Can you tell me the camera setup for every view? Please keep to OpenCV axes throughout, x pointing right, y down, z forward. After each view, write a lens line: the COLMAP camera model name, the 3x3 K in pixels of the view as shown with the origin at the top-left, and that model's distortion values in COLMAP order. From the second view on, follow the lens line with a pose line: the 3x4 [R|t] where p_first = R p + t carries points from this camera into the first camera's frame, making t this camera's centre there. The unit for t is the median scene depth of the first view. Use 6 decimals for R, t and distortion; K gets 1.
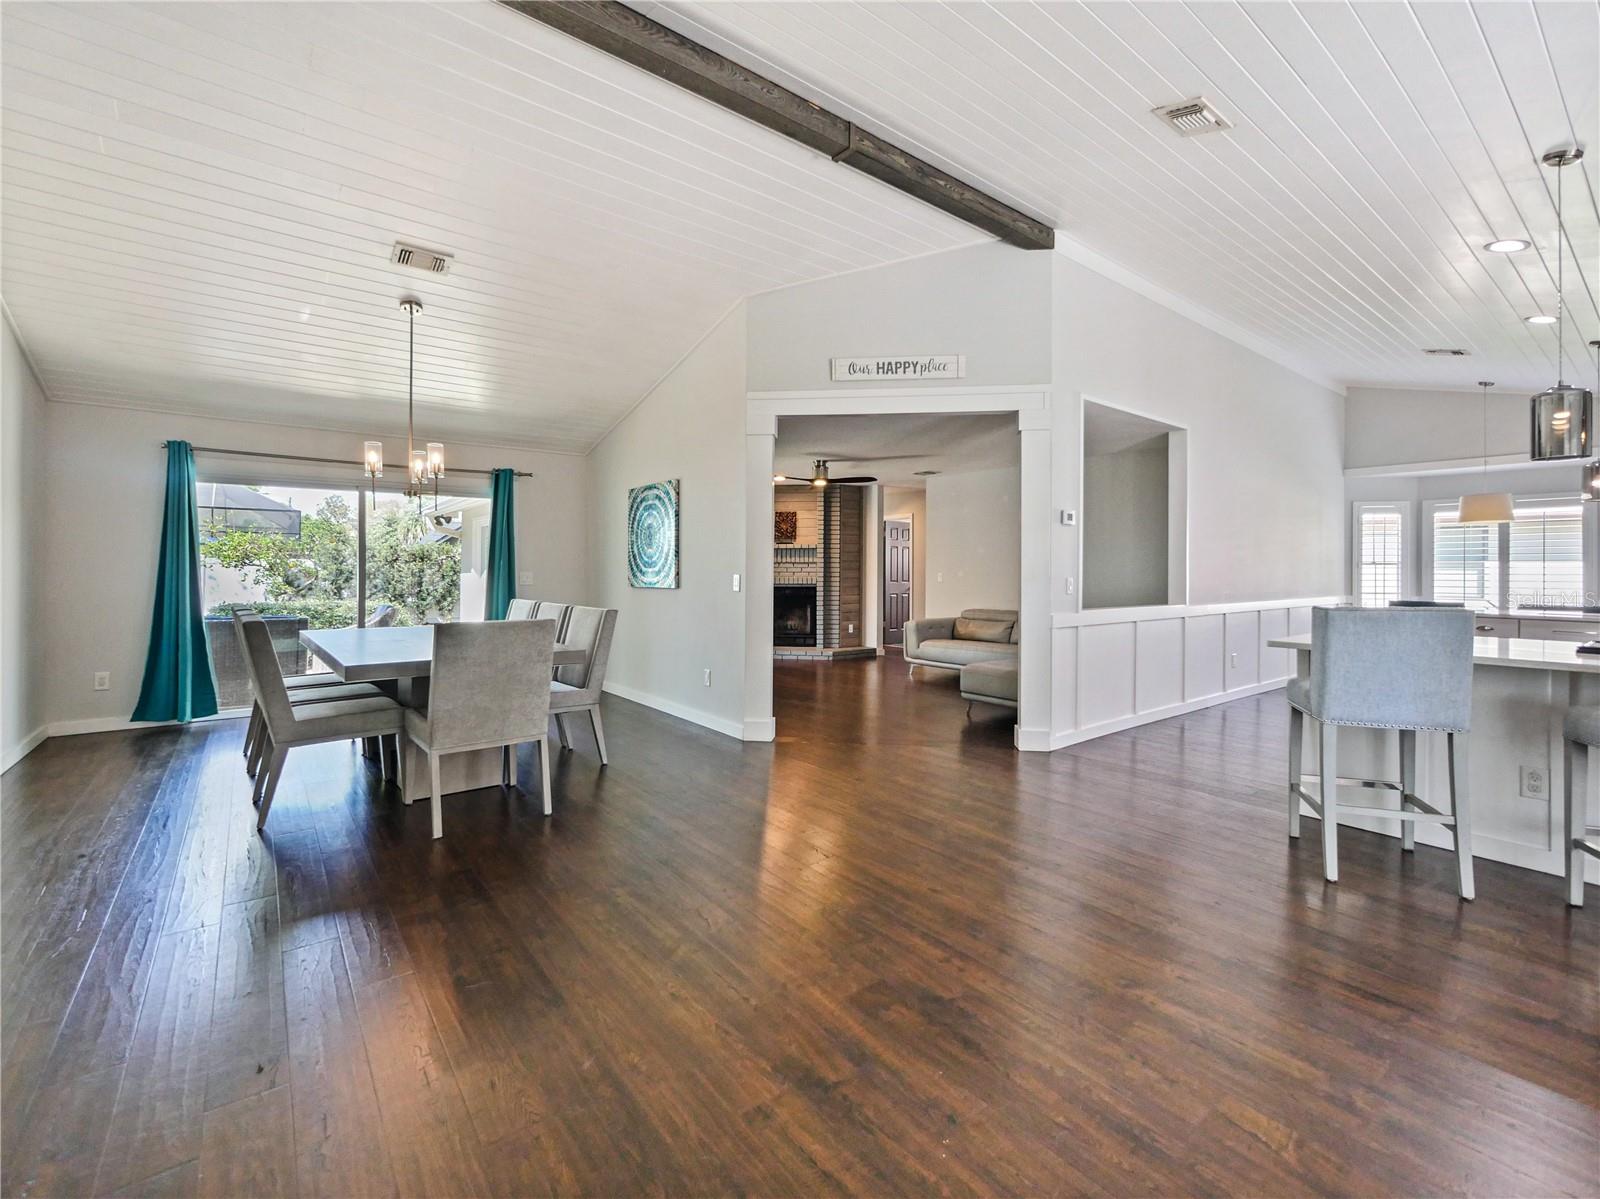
lens RADIAL K [[707.8, 0, 802.5], [0, 707.8, 570.0], [0, 0, 1]] dist [-0.000837, -0.000142]
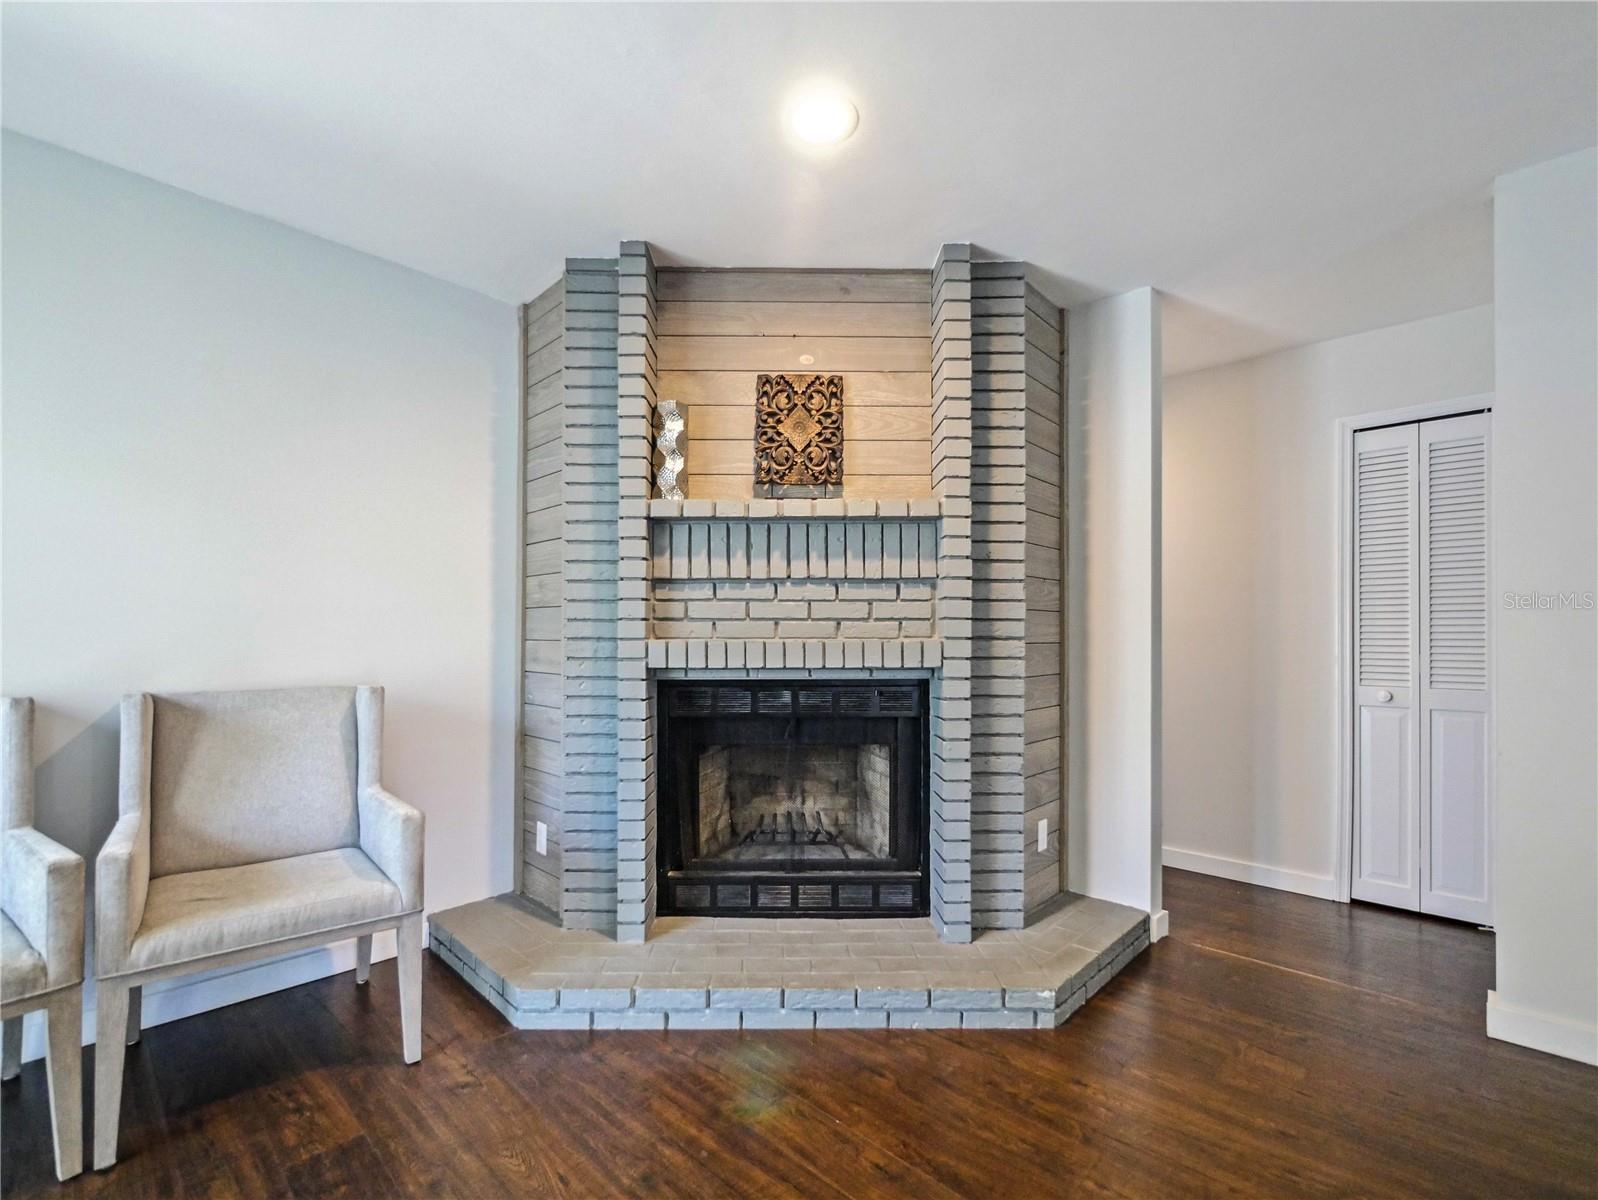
lens RADIAL K [[720.6, 0, 793.1], [0, 720.6, 635.9], [0, 0, 1]] dist [-0.000879, -0.000181]
pose [[0.990257, 0.001064, 0.139246, -0.081495], [0.000070, 0.999967, -0.008143, 0.014389], [-0.139250, 0.008073, 0.990224, 0.994368]]
